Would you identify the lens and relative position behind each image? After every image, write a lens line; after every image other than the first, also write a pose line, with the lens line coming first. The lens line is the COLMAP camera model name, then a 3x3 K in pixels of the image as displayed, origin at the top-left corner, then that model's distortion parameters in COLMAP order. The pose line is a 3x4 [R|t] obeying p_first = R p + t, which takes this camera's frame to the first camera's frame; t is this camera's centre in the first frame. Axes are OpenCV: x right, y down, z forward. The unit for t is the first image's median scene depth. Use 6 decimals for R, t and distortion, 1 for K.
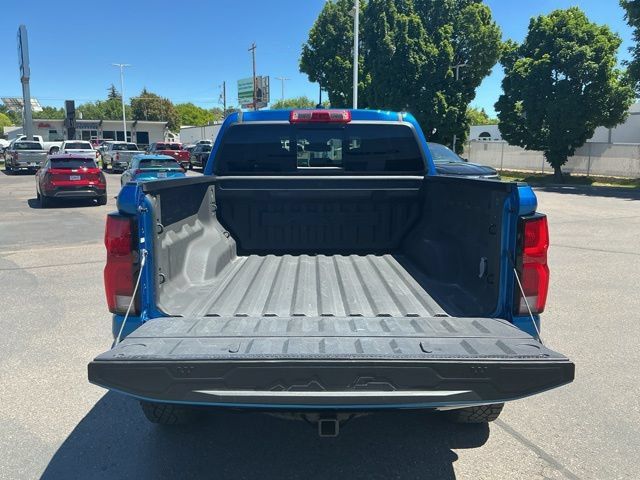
lens RADIAL K [[538.5, 0, 321.5], [0, 538.5, 241.8], [0, 0, 1]] dist [0.042735, -0.096826]
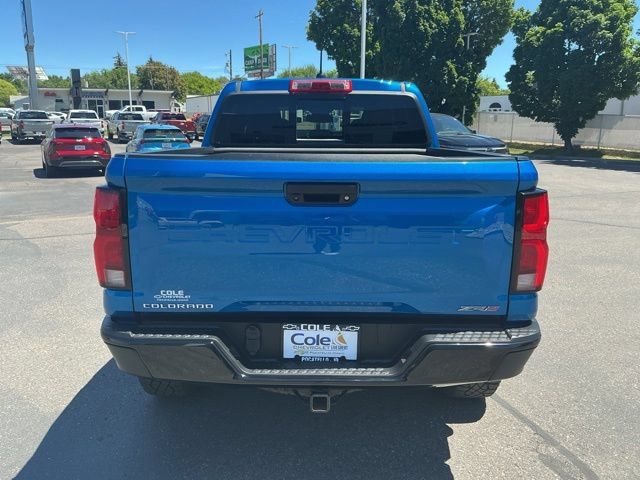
lens RADIAL K [[538.5, 0, 321.2], [0, 538.5, 241.5], [0, 0, 1]] dist [0.042735, -0.096826]
pose [[0.999881, 0.007961, -0.013214, 0.001885], [-0.007265, 0.998623, 0.051946, -0.000403], [0.013609, -0.051843, 0.998562, 0.001632]]
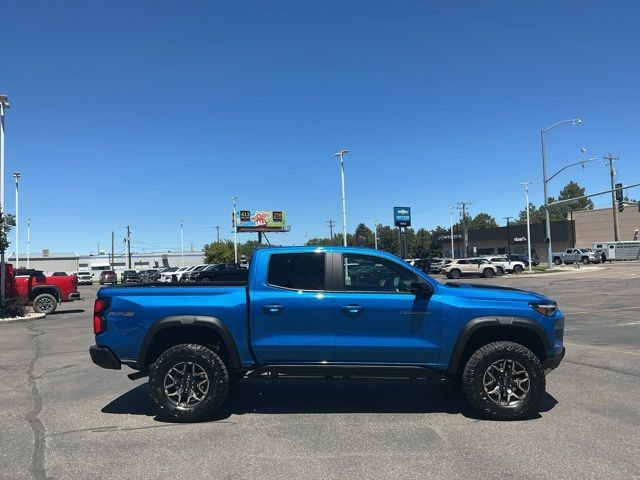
lens RADIAL K [[538.5, 0, 317.5], [0, 538.5, 239.6], [0, 0, 1]] dist [0.042735, -0.096826]
pose [[-0.061127, -0.049243, -0.996915, 0.244891], [-0.135957, 0.989884, -0.040559, -0.030647], [0.988827, 0.133058, -0.067204, 0.175836]]
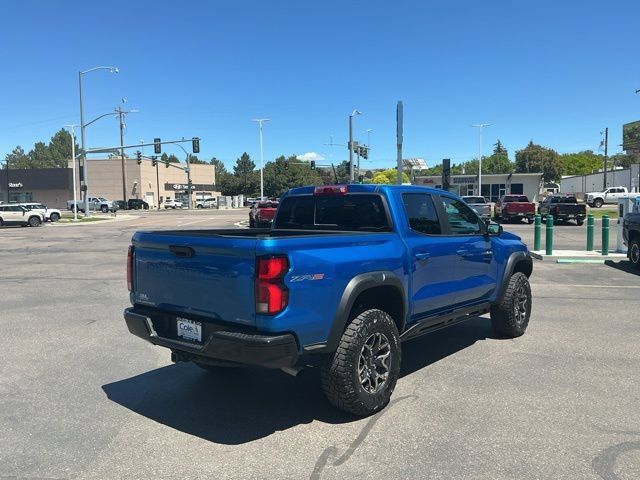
lens RADIAL K [[538.5, 0, 313.8], [0, 538.5, 237.6], [0, 0, 1]] dist [0.042735, -0.096826]
pose [[0.759494, 0.029479, -0.649846, 0.122745], [-0.094597, 0.993359, -0.065497, -0.000686], [0.643599, 0.111218, 0.757239, -0.015686]]
